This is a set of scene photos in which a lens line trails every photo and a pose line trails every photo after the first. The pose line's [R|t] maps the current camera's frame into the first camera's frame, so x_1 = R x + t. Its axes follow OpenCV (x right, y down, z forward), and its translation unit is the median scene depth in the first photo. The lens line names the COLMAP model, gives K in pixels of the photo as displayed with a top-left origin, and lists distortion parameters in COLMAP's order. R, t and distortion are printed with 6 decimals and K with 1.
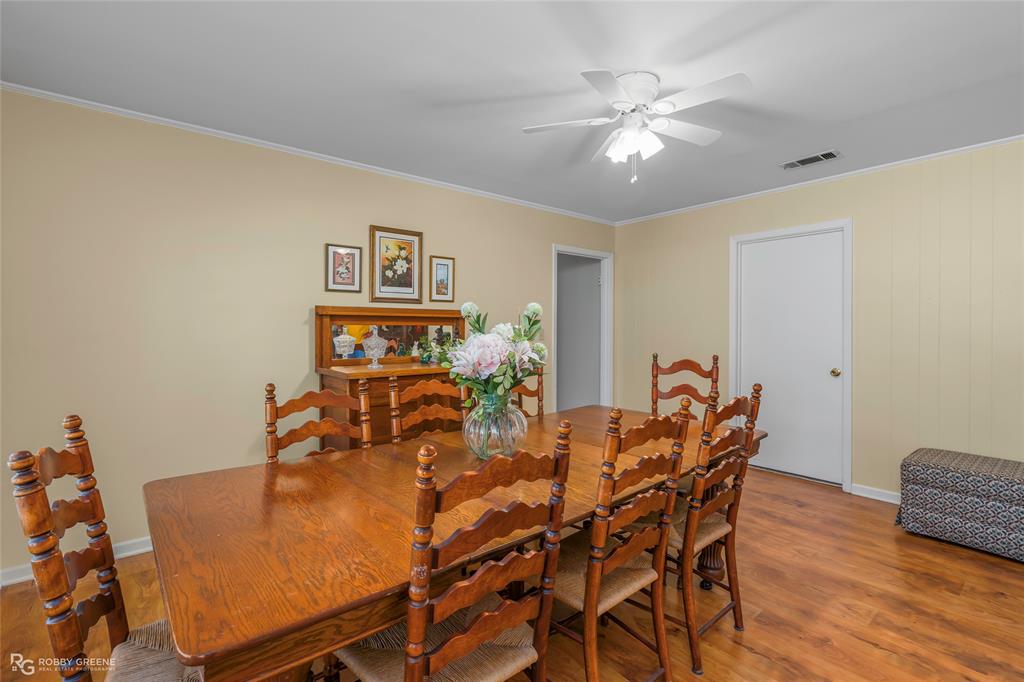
lens RADIAL K [[469.7, 0, 511.5], [0, 469.7, 333.6], [0, 0, 1]] dist [-0.001086, 0.001177]
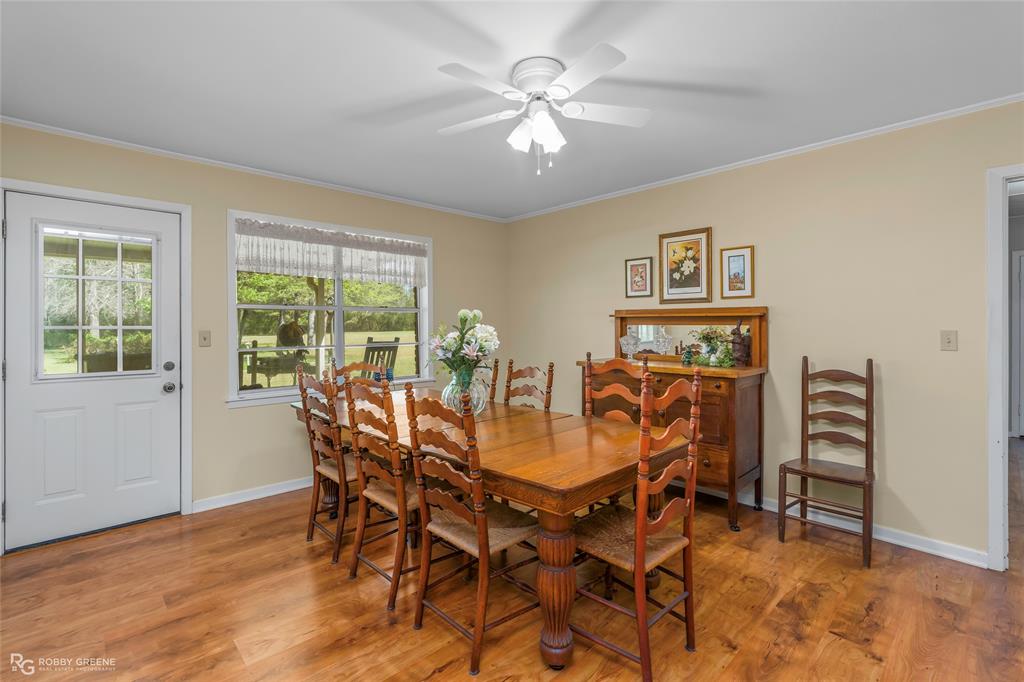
lens RADIAL K [[469.7, 0, 511.9], [0, 469.7, 332.8], [0, 0, 1]] dist [-0.001086, 0.001177]
pose [[0.062261, 0.009620, -0.998014, 0.760722], [-0.022137, 0.999721, 0.008255, -0.001077], [0.997814, 0.021579, 0.062456, 0.567239]]
